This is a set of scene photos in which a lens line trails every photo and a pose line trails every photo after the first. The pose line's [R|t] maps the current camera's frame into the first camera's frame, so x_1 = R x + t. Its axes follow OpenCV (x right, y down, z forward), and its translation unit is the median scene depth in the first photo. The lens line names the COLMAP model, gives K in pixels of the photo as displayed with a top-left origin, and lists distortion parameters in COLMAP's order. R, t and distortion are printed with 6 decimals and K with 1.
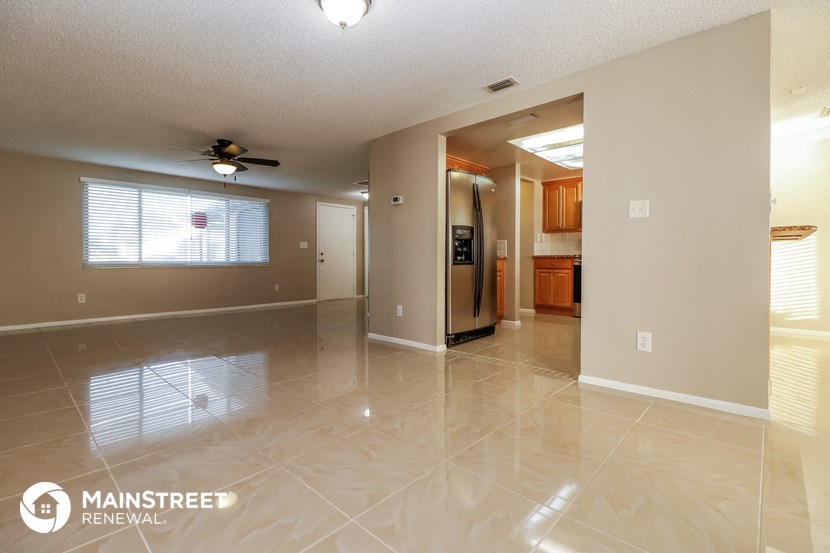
lens RADIAL K [[399.1, 0, 394.1], [0, 399.1, 262.0], [0, 0, 1]] dist [0.014226, -0.000388]
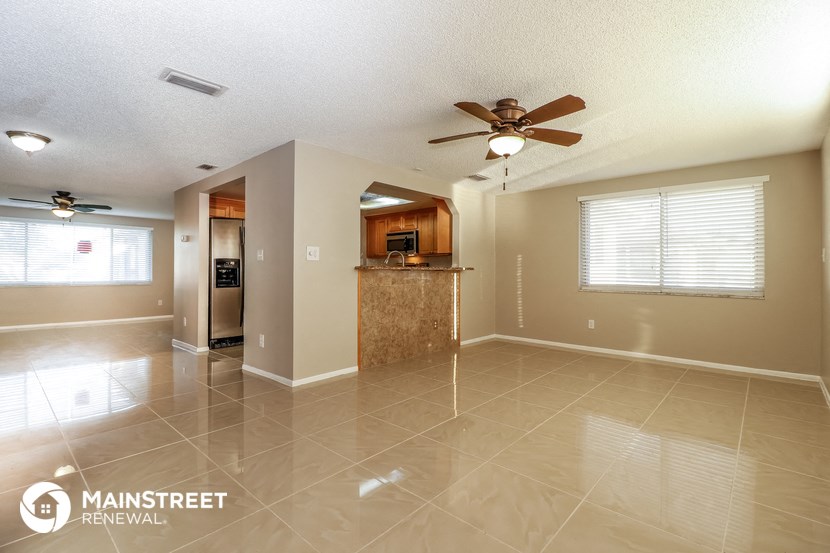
lens RADIAL K [[395.2, 0, 389.1], [0, 395.2, 269.1], [0, 0, 1]] dist [0.005886, 0.000053]
pose [[0.999899, 0.000859, 0.014205, 0.408949], [-0.000672, 0.999913, -0.013152, -0.022444], [-0.014215, 0.013141, 0.999813, -0.200749]]
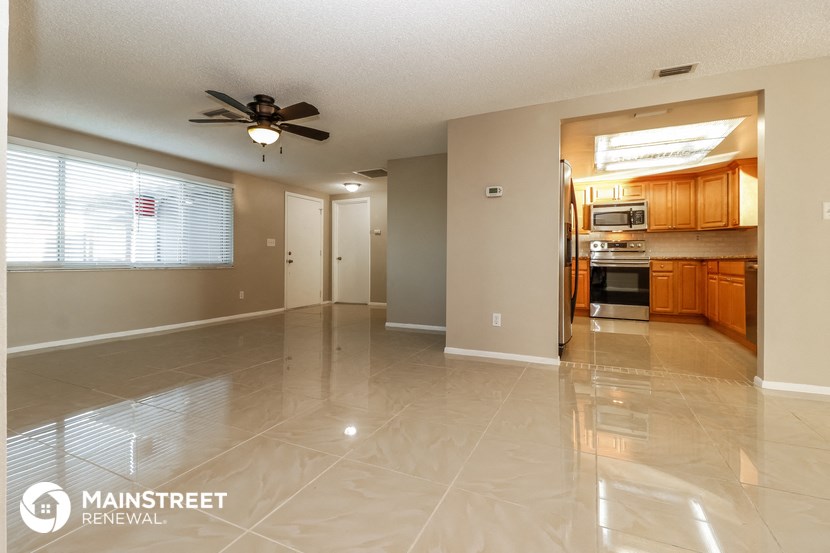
lens RADIAL K [[399.1, 0, 405.2], [0, 399.1, 255.6], [0, 0, 1]] dist [0.014226, -0.000388]
pose [[0.943952, 0.006304, 0.330023, -0.277171], [-0.000171, 0.999827, -0.018610, -0.000010], [-0.330083, 0.017510, 0.943790, 0.151533]]
